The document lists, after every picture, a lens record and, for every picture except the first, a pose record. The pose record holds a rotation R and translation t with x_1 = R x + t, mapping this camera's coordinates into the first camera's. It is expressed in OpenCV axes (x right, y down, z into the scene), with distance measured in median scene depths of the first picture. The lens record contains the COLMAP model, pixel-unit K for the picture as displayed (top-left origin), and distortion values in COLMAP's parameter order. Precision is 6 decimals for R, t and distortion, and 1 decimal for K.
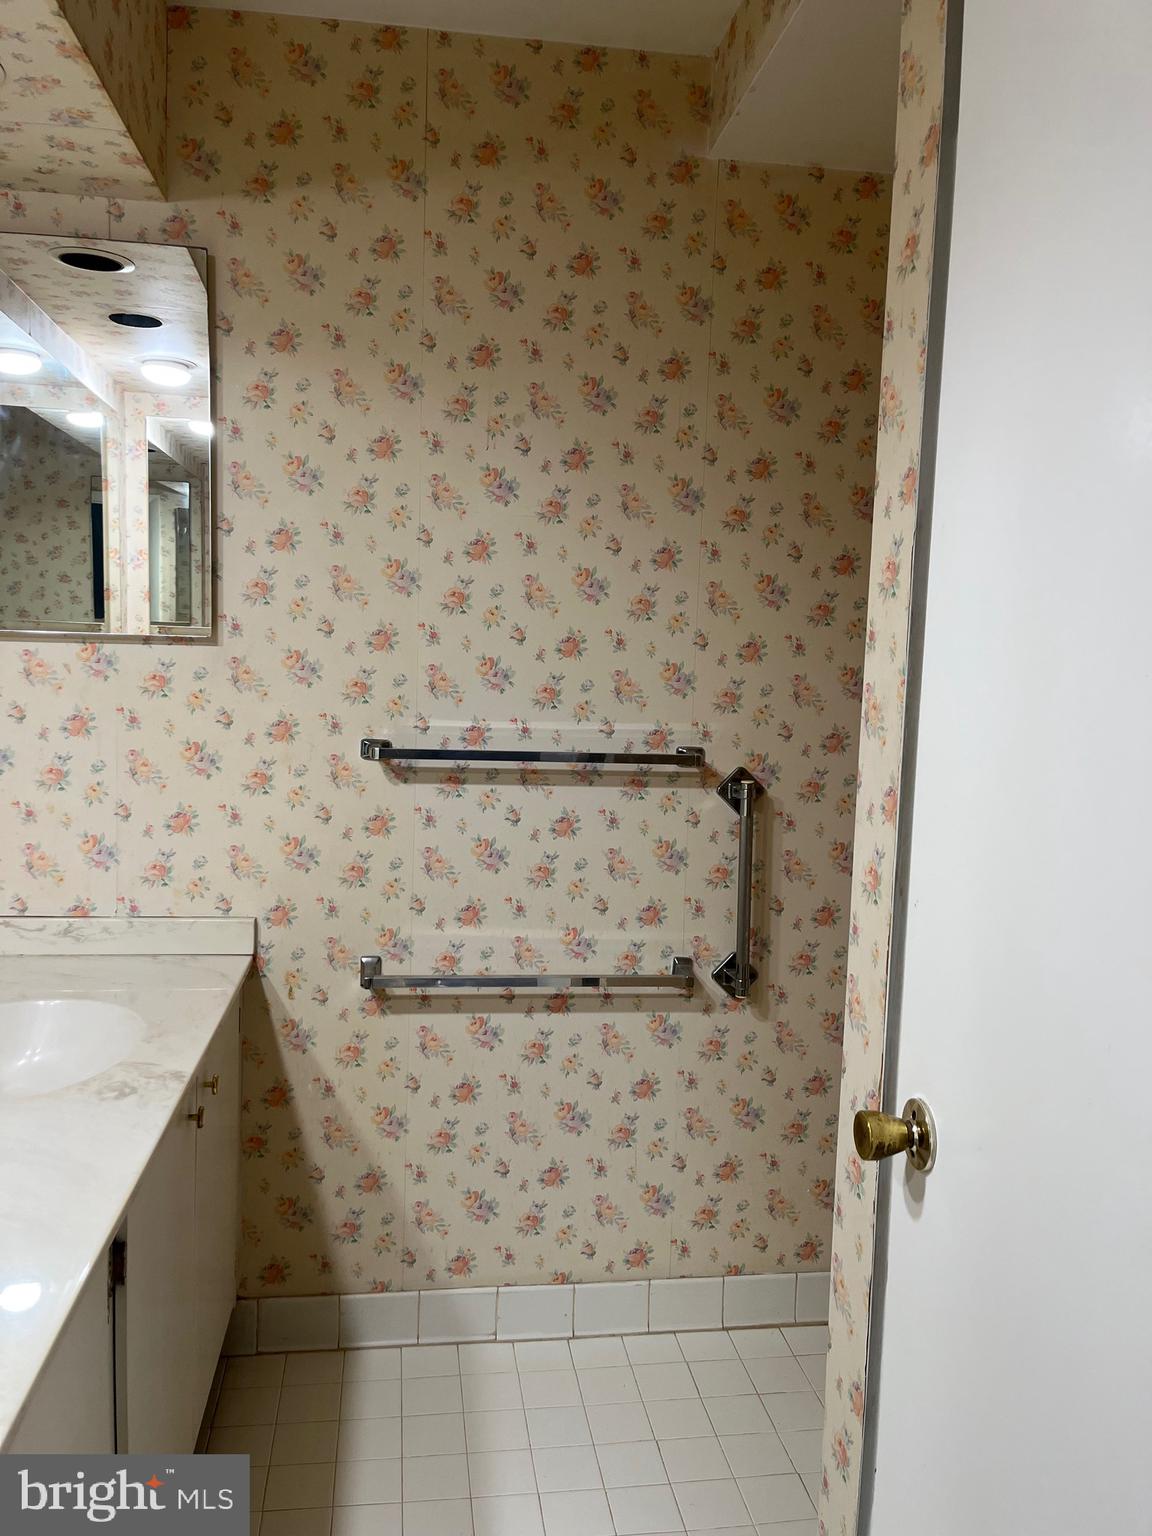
lens RADIAL K [[1163.1, 0, 573.7], [0, 1163.1, 780.5], [0, 0, 1]] dist [0.066091, -0.089507]
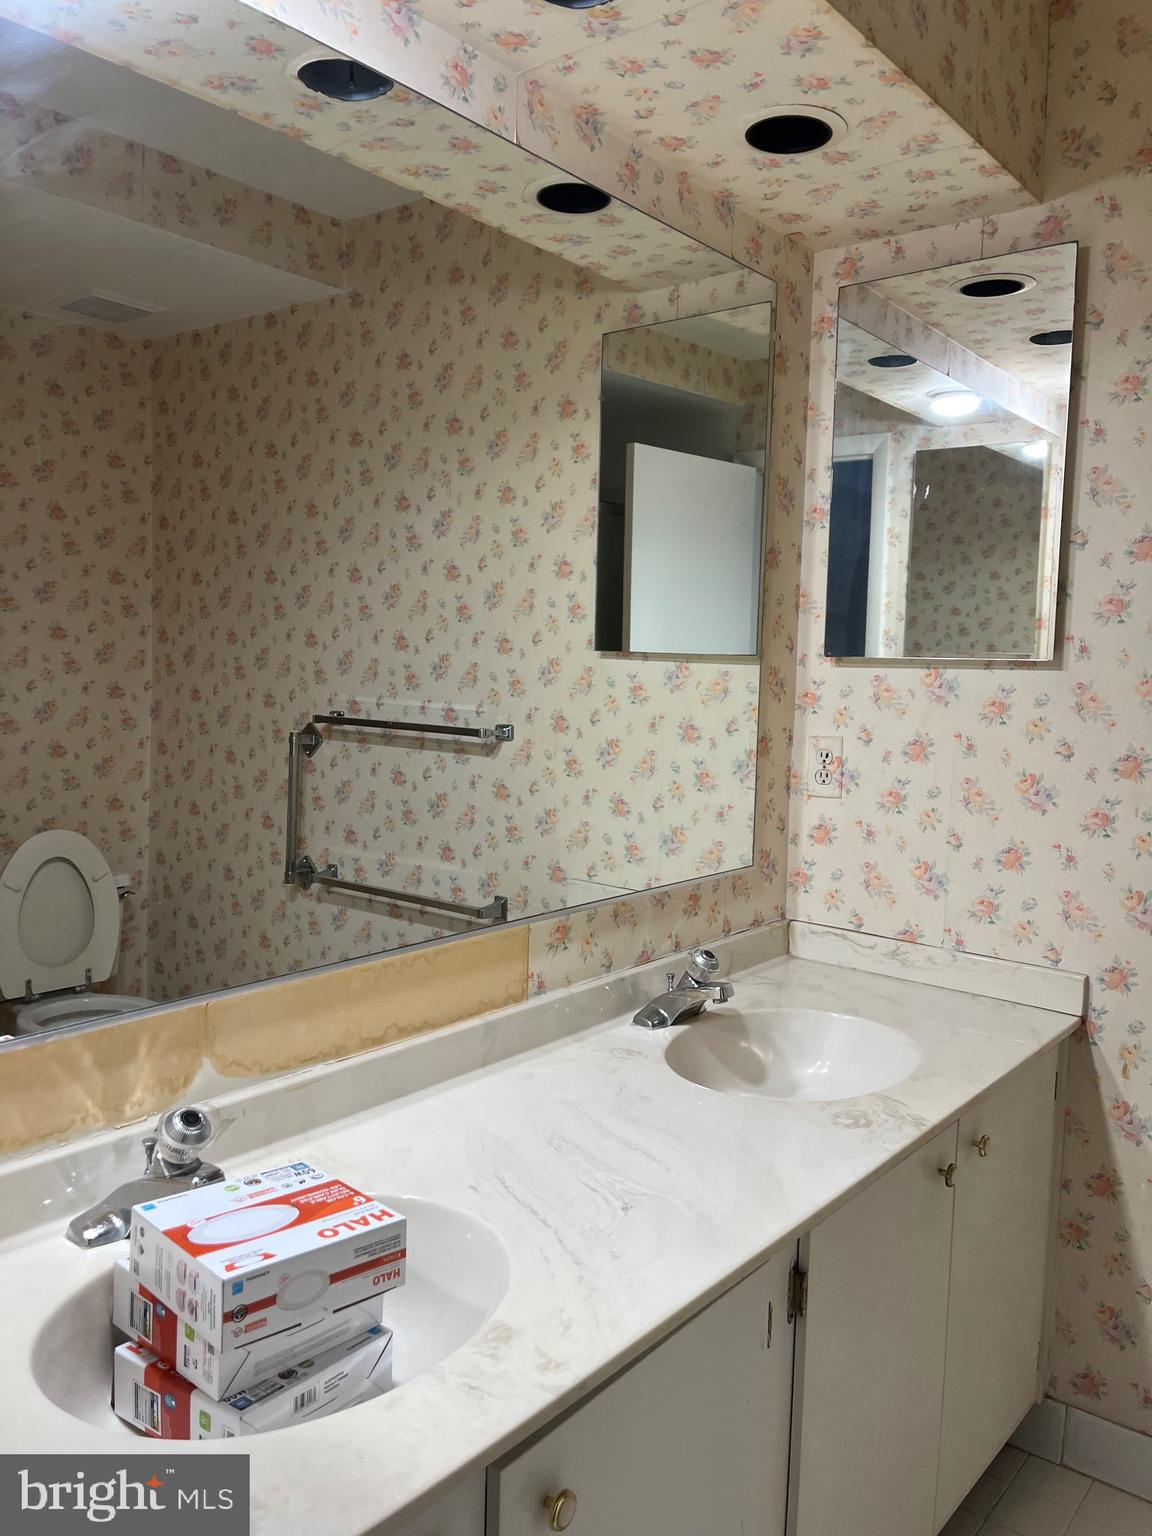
lens RADIAL K [[1165.2, 0, 581.4], [0, 1165.2, 767.3], [0, 0, 1]] dist [0.069277, -0.093414]
pose [[0.686569, 0.053978, -0.725058, 0.106140], [-0.085138, 0.996348, -0.006444, -0.001730], [0.722063, 0.066154, 0.688658, 0.101232]]
